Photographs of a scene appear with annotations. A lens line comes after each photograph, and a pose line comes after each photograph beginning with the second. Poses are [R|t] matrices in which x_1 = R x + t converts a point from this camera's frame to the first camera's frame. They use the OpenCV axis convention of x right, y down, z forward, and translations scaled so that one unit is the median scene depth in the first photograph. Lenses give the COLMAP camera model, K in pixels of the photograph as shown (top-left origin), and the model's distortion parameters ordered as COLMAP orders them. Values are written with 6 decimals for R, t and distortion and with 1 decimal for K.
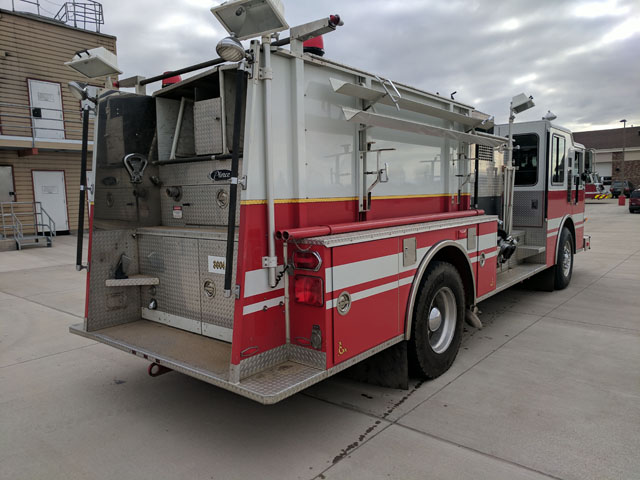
lens RADIAL K [[486.9, 0, 322.2], [0, 486.9, 239.1], [0, 0, 1]] dist [-0.001681, 0.008140]
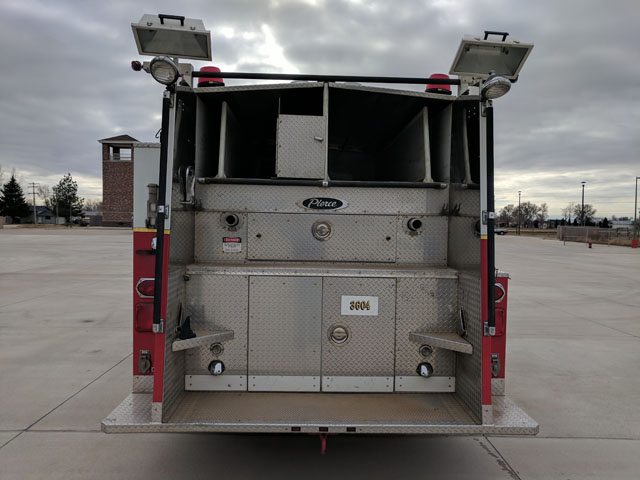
lens RADIAL K [[486.9, 0, 322.2], [0, 486.9, 239.1], [0, 0, 1]] dist [-0.001681, 0.008140]
pose [[0.757473, 0.010285, 0.652786, -0.770710], [0.030249, 0.998249, -0.050828, -0.022494], [-0.652166, 0.058247, 0.755835, 0.337847]]
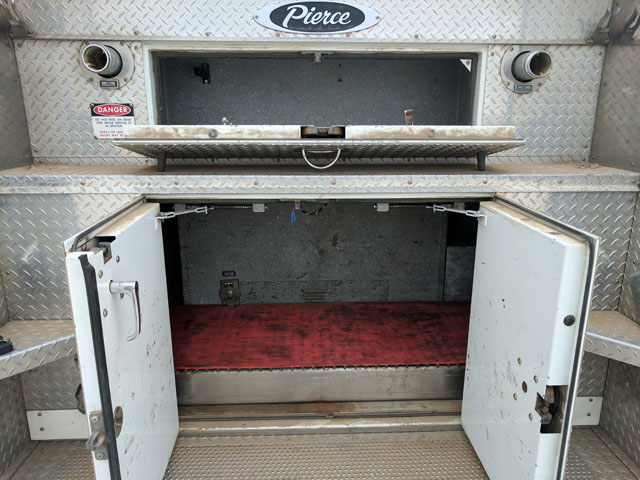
lens RADIAL K [[486.9, 0, 322.2], [0, 486.9, 239.1], [0, 0, 1]] dist [-0.001681, 0.008140]
pose [[0.753122, -0.149286, 0.640720, -0.461242], [0.047515, 0.983713, 0.173352, -0.028712], [-0.656163, -0.100111, 0.747949, 0.696627]]
